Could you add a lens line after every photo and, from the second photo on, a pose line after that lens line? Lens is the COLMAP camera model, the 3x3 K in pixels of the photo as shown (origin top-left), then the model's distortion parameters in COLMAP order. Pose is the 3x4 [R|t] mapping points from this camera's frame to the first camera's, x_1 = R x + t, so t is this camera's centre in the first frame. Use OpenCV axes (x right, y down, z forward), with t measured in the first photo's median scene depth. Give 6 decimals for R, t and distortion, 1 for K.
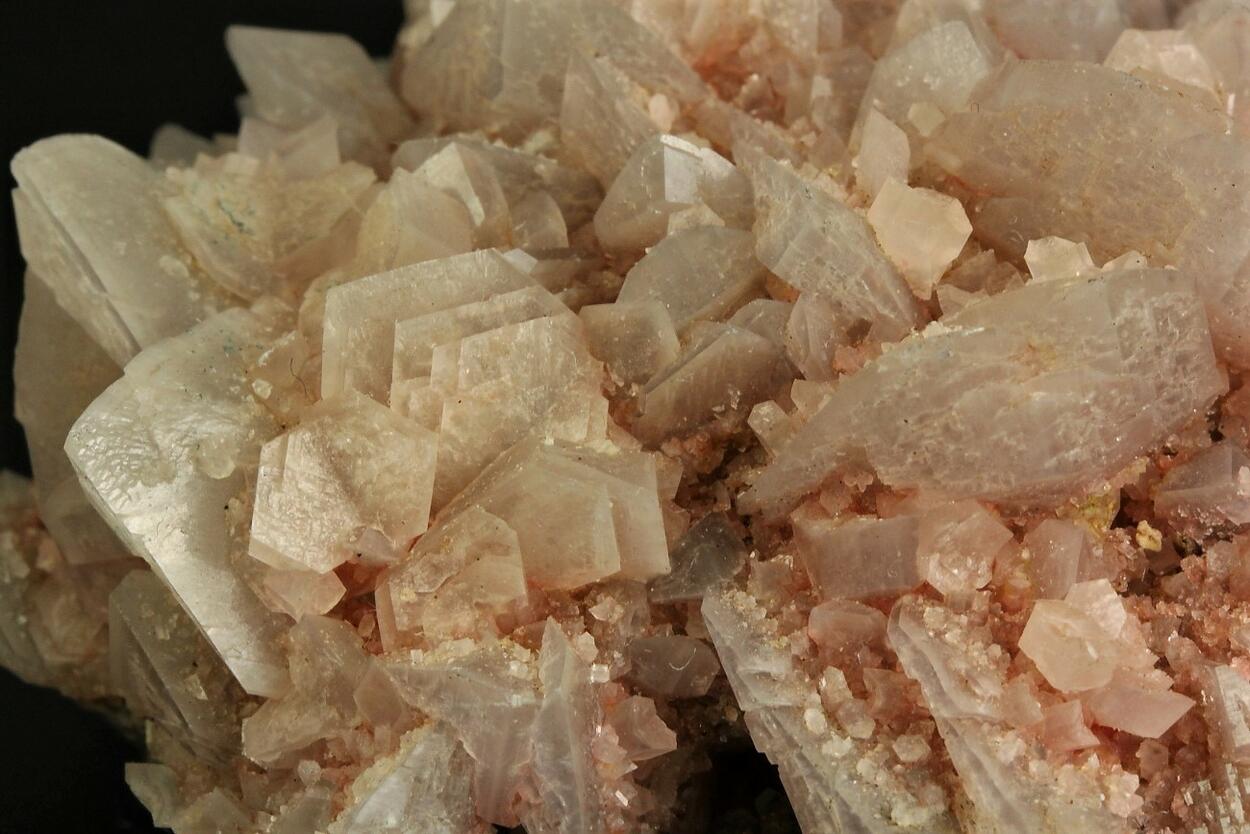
lens RADIAL K [[6956.4, 0, 624.1], [0, 6956.4, 416.6], [0, 0, 1]] dist [-0.343450, 0.000000]
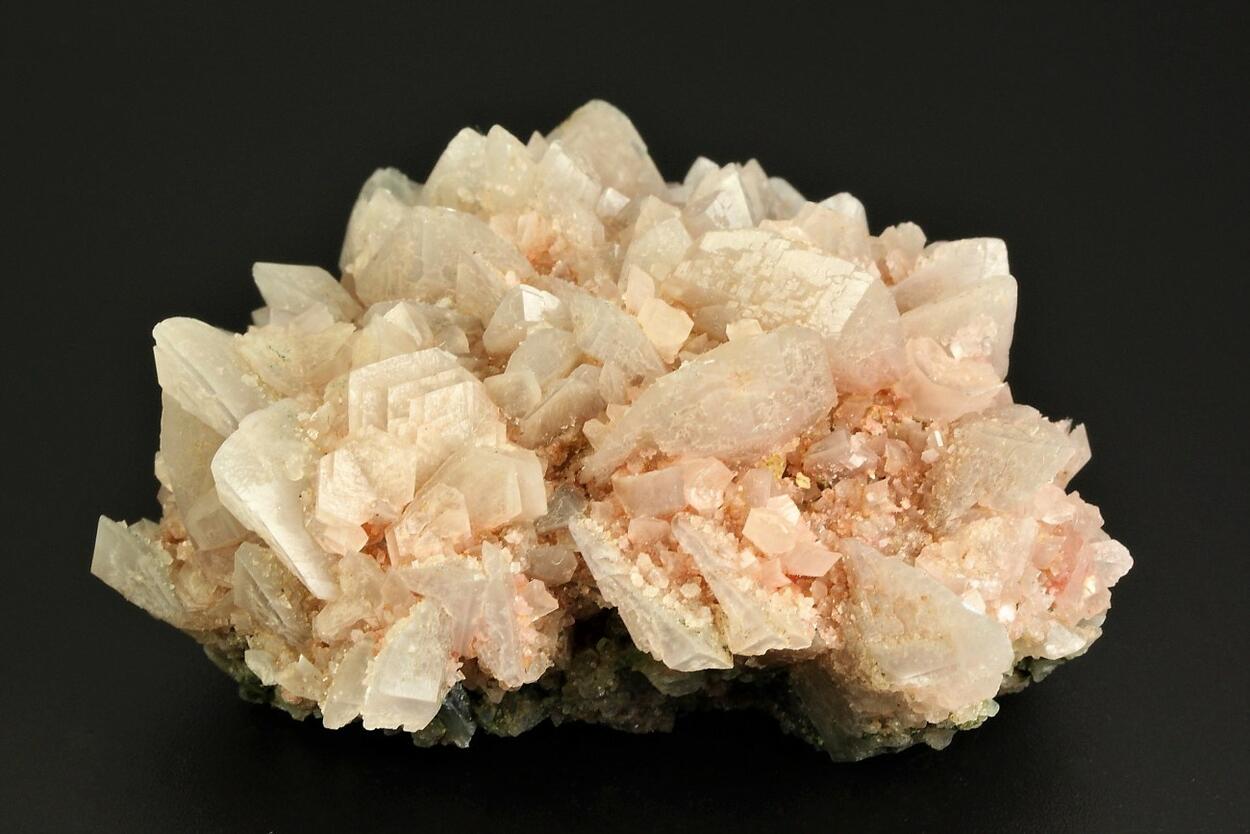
lens RADIAL K [[6956.4, 0, 625.5], [0, 6956.4, 417.0], [0, 0, 1]] dist [-0.343450, 0.000000]
pose [[0.988462, -0.055130, 0.141081, -0.229398], [0.076220, 0.985932, -0.148757, 0.270606], [-0.130895, 0.157794, 0.978758, -0.797901]]
